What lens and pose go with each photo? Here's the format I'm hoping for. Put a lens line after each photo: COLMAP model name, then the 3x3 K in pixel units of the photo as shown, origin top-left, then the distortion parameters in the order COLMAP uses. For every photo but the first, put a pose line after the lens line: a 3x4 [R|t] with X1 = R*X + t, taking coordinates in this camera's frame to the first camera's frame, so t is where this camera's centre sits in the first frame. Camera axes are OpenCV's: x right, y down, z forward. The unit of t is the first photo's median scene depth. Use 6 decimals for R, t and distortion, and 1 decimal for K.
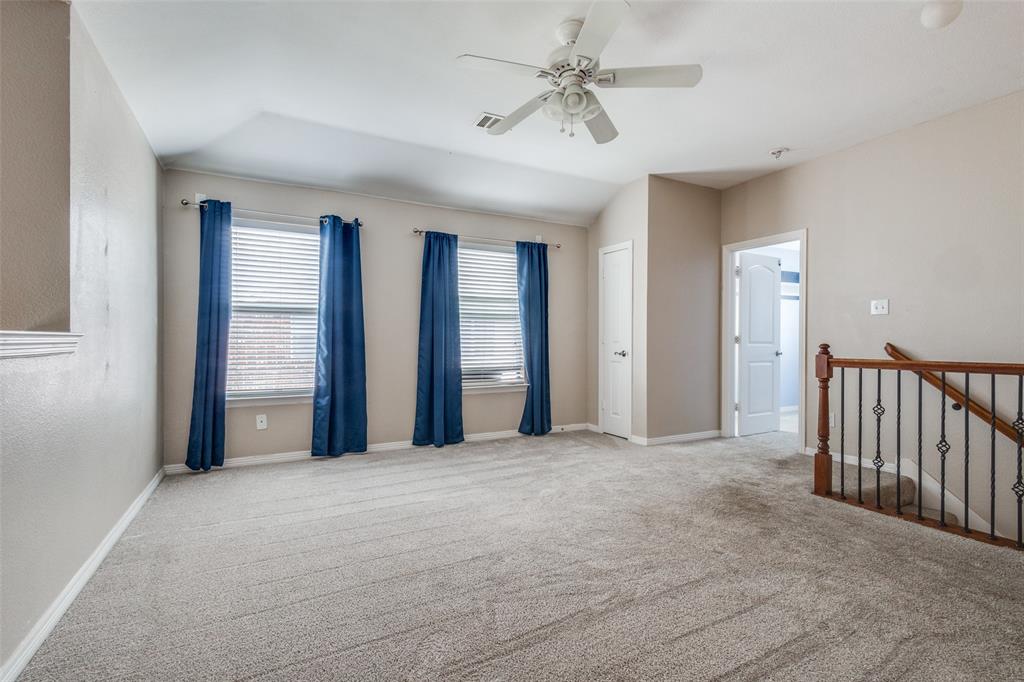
lens RADIAL K [[493.7, 0, 508.6], [0, 493.7, 340.4], [0, 0, 1]] dist [0.016049, -0.001339]
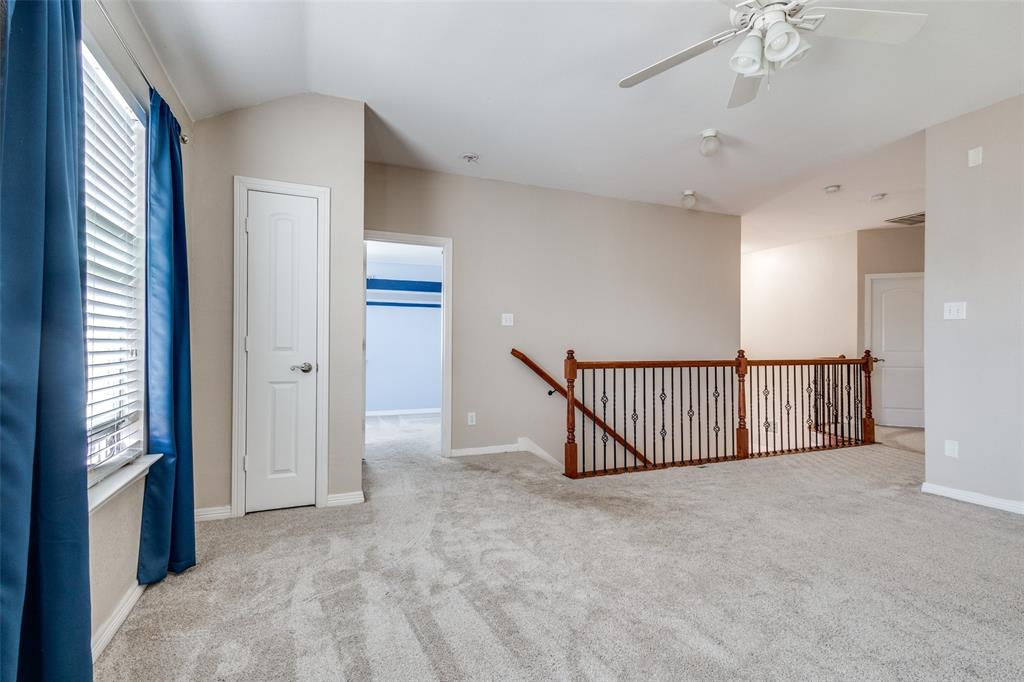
lens RADIAL K [[493.7, 0, 510.7], [0, 493.7, 344.2], [0, 0, 1]] dist [0.016049, -0.001339]
pose [[0.058201, 0.005010, 0.998292, -0.501325], [-0.003315, 0.999983, -0.004826, -0.000855], [-0.998299, -0.003029, 0.058216, 0.987197]]
